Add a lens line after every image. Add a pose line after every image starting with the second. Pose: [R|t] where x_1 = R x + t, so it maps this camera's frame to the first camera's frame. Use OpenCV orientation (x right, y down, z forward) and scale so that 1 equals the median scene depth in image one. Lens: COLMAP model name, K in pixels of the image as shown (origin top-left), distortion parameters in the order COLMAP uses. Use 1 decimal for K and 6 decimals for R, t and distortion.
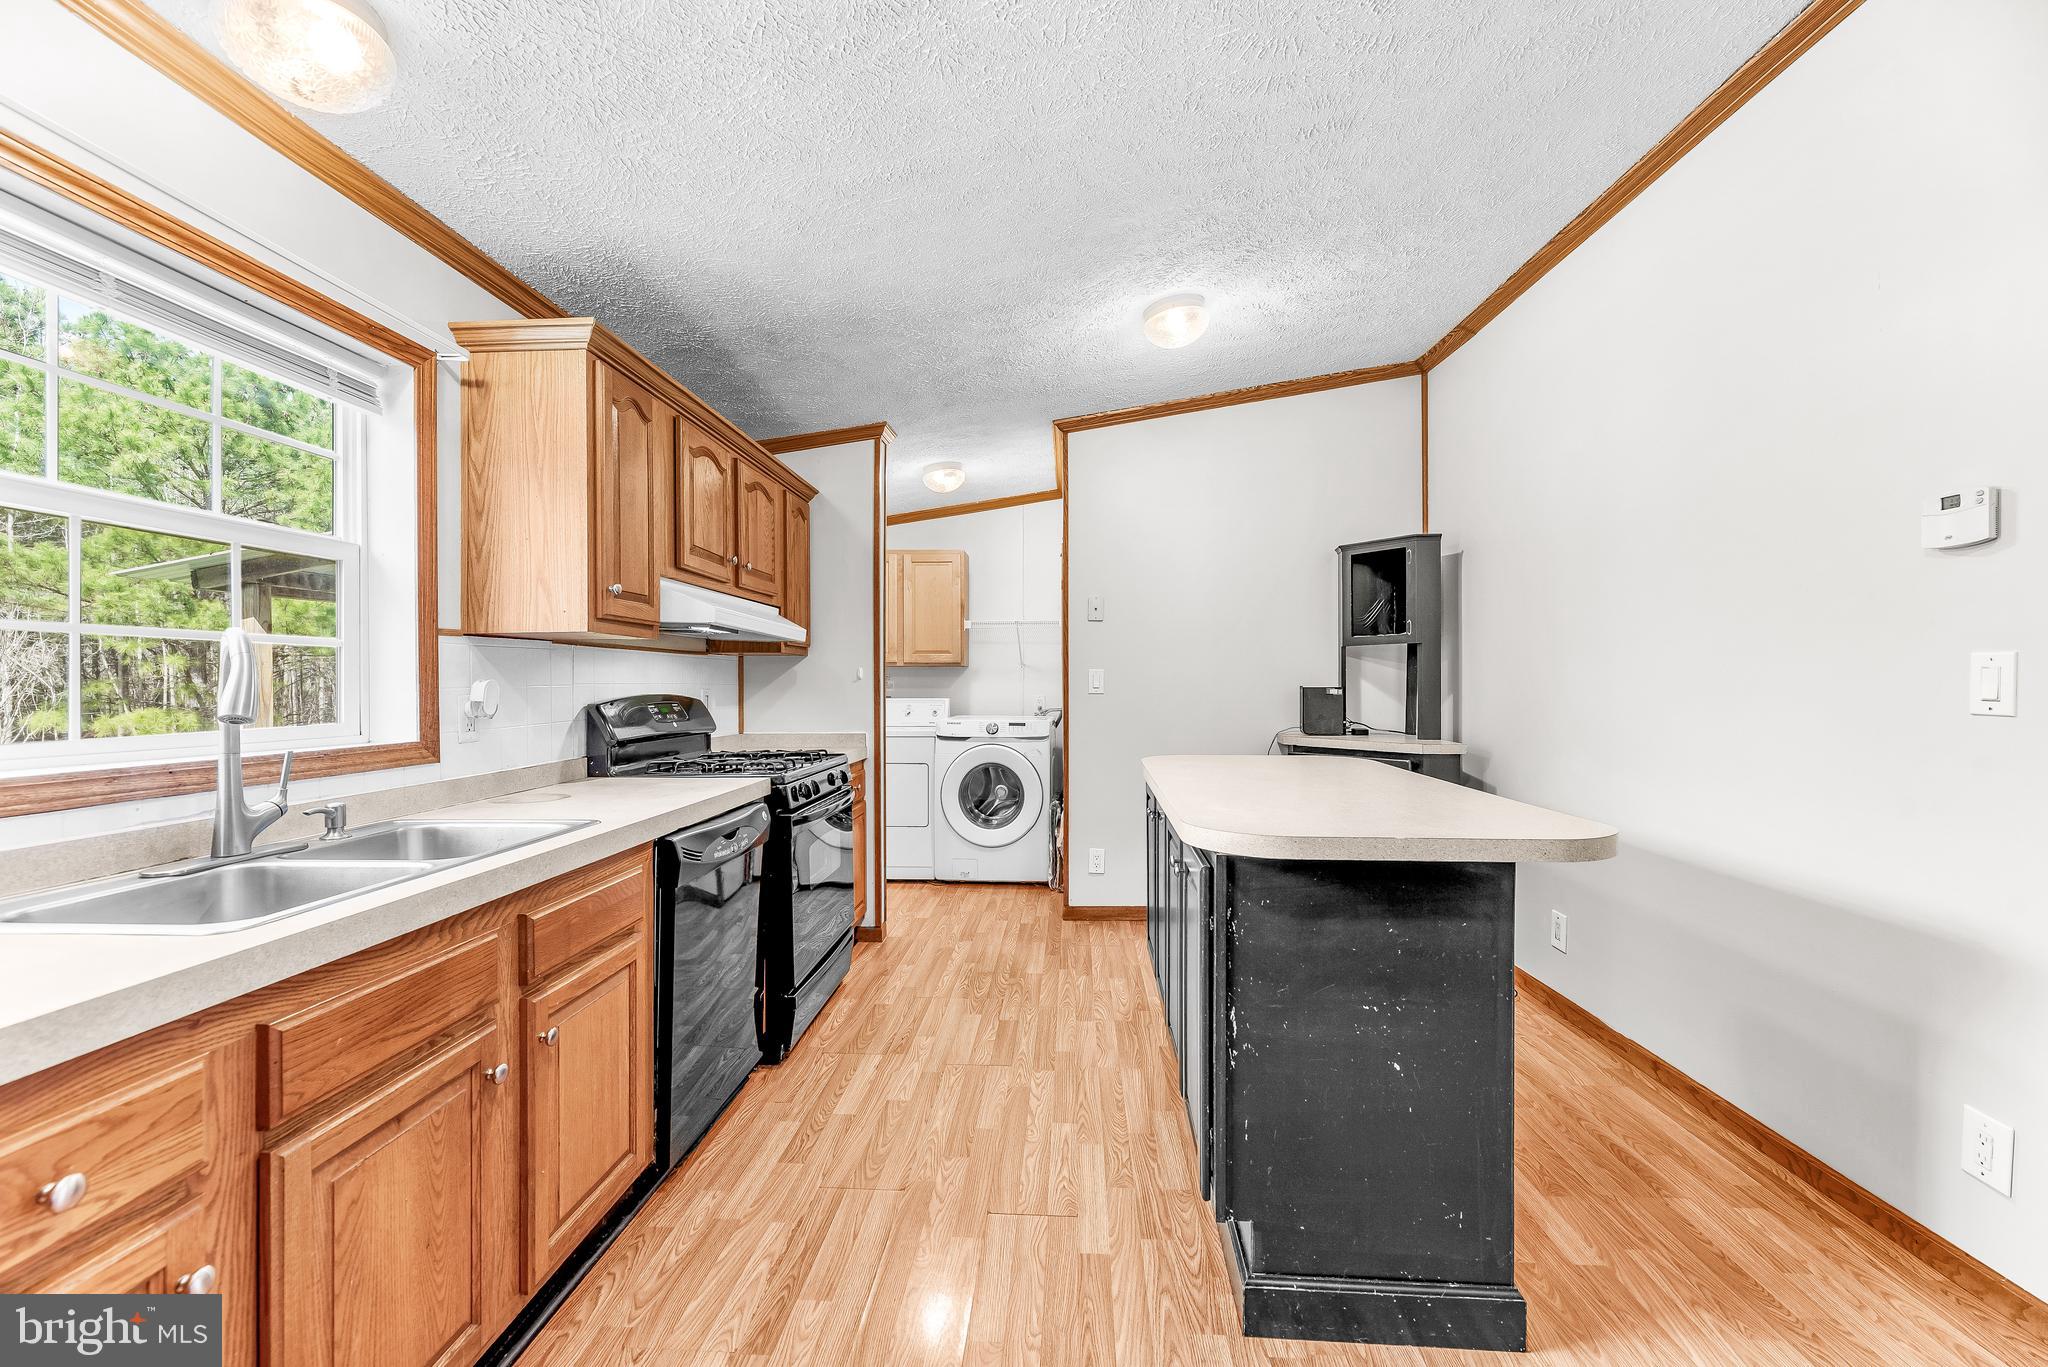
lens RADIAL K [[843.0, 0, 1045.0], [0, 843.0, 684.3], [0, 0, 1]] dist [-0.000438, 0.000301]
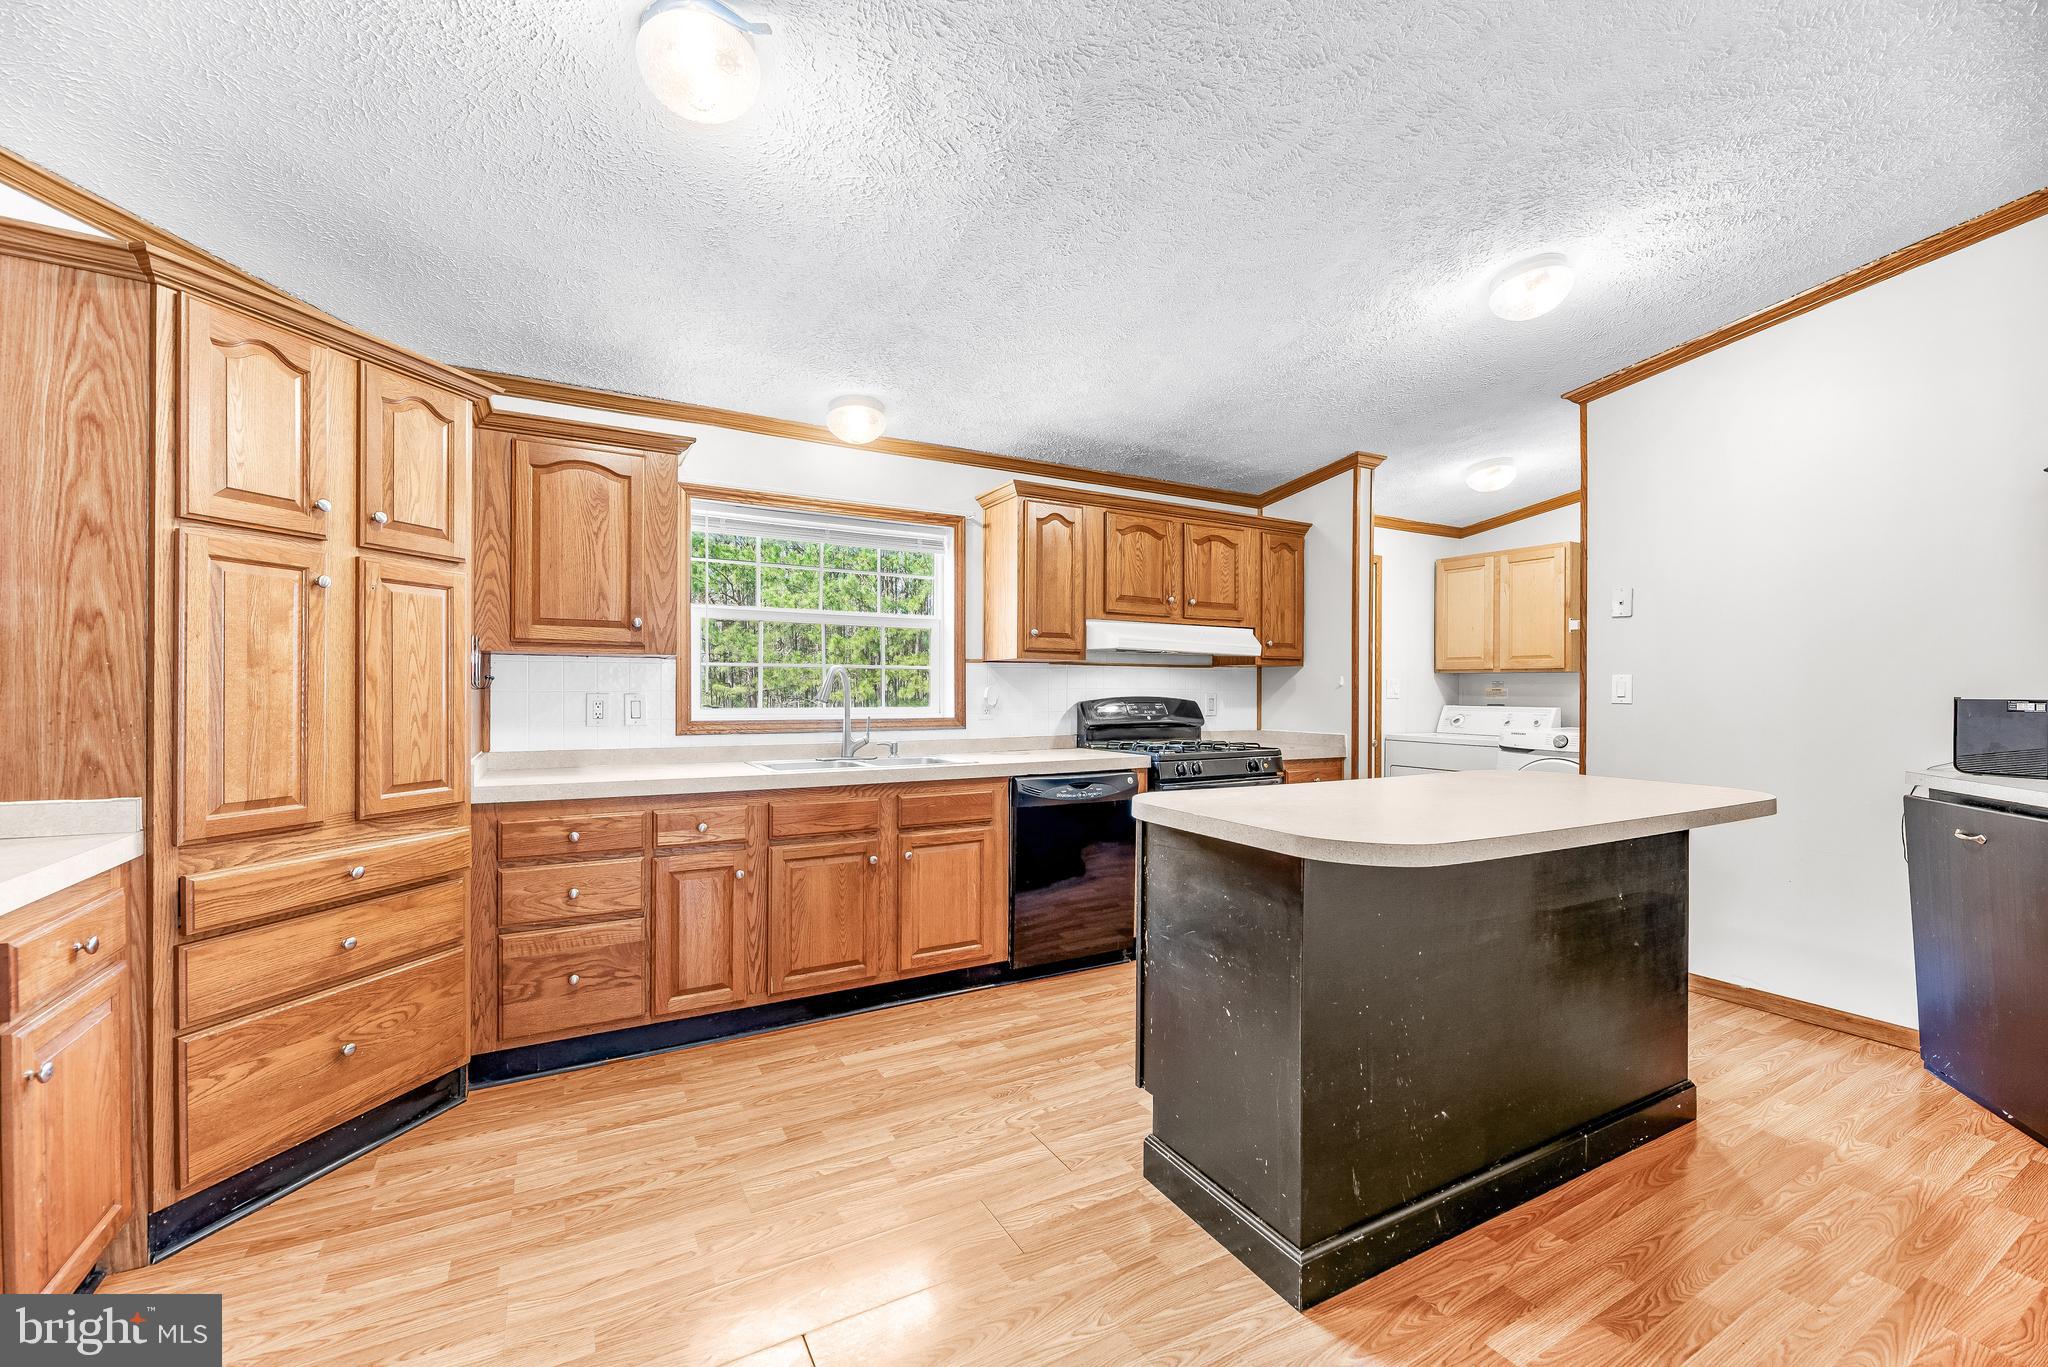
lens RADIAL K [[843.0, 0, 1018.2], [0, 843.0, 691.3], [0, 0, 1]] dist [-0.000438, 0.000301]
pose [[0.524107, 0.006109, -0.851630, 0.950466], [-0.006191, 0.999975, 0.003363, -0.000590], [0.851630, 0.003510, 0.524132, 0.093743]]
